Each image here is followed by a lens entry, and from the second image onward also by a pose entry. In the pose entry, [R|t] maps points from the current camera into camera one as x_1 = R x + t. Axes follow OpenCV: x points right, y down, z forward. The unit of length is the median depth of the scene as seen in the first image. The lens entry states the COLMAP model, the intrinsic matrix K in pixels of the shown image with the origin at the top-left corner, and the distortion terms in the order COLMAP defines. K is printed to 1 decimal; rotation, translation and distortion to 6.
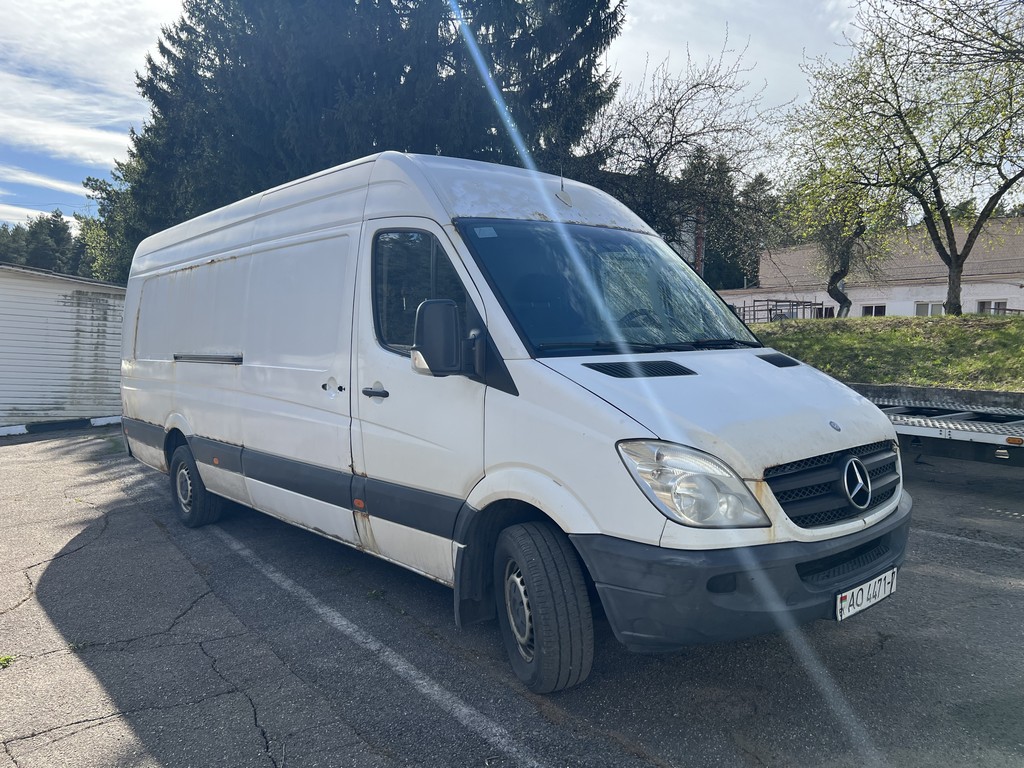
lens RADIAL K [[767.4, 0, 512.0], [0, 767.4, 384.0], [0, 0, 1]] dist [-0.001462, 0.001658]
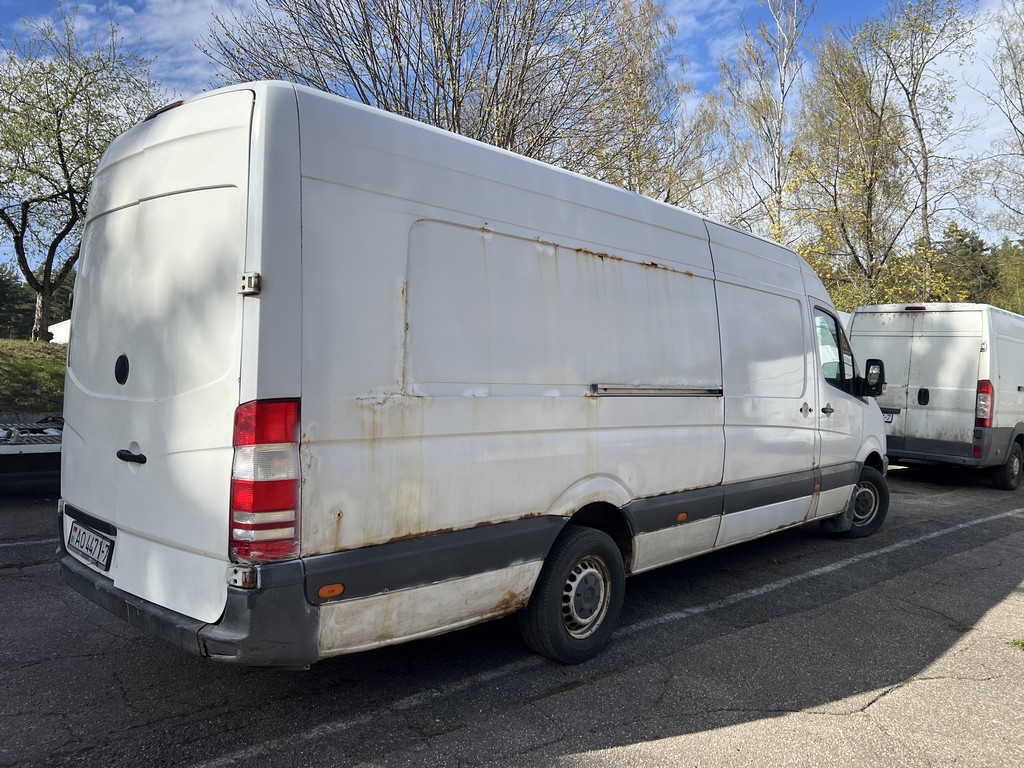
lens RADIAL K [[767.4, 0, 512.0], [0, 767.4, 384.0], [0, 0, 1]] dist [-0.001462, 0.001658]
pose [[-0.098858, -0.000886, 0.995101, -1.519614], [0.036481, 0.999324, 0.004514, -0.066458], [-0.994433, 0.036749, -0.098759, 1.622284]]
